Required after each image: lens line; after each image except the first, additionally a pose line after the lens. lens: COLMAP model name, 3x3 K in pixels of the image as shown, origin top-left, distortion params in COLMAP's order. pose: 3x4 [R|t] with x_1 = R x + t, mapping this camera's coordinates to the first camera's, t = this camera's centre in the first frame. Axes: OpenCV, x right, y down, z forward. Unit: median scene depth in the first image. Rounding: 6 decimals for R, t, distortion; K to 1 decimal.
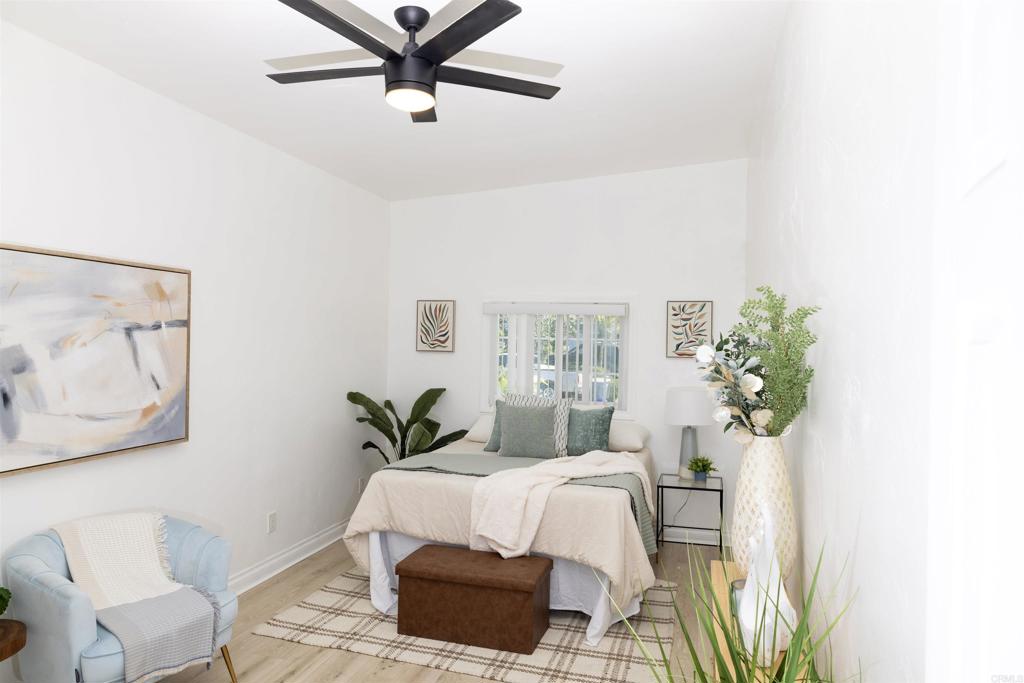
lens RADIAL K [[660.7, 0, 510.4], [0, 660.7, 341.2], [0, 0, 1]] dist [0.004929, 0.003408]
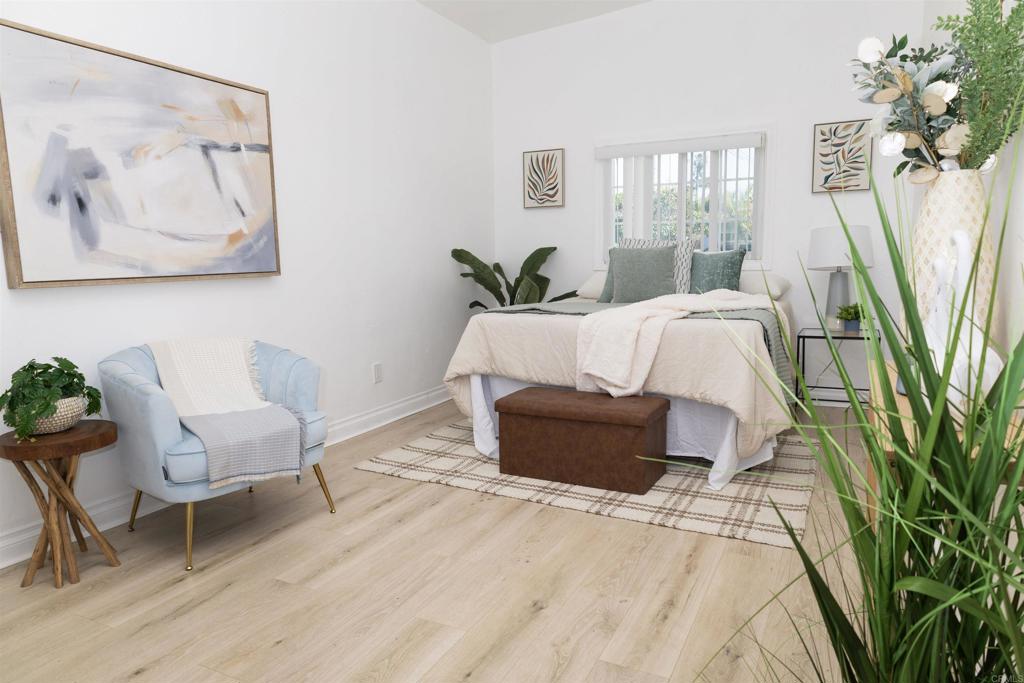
lens RADIAL K [[660.7, 0, 511.9], [0, 660.7, 341.2], [0, 0, 1]] dist [0.004929, 0.003408]
pose [[0.981236, -0.011645, -0.192459, 0.030388], [0.036150, 0.991585, 0.124307, 0.146084], [0.189392, -0.128932, 0.973400, 0.118715]]
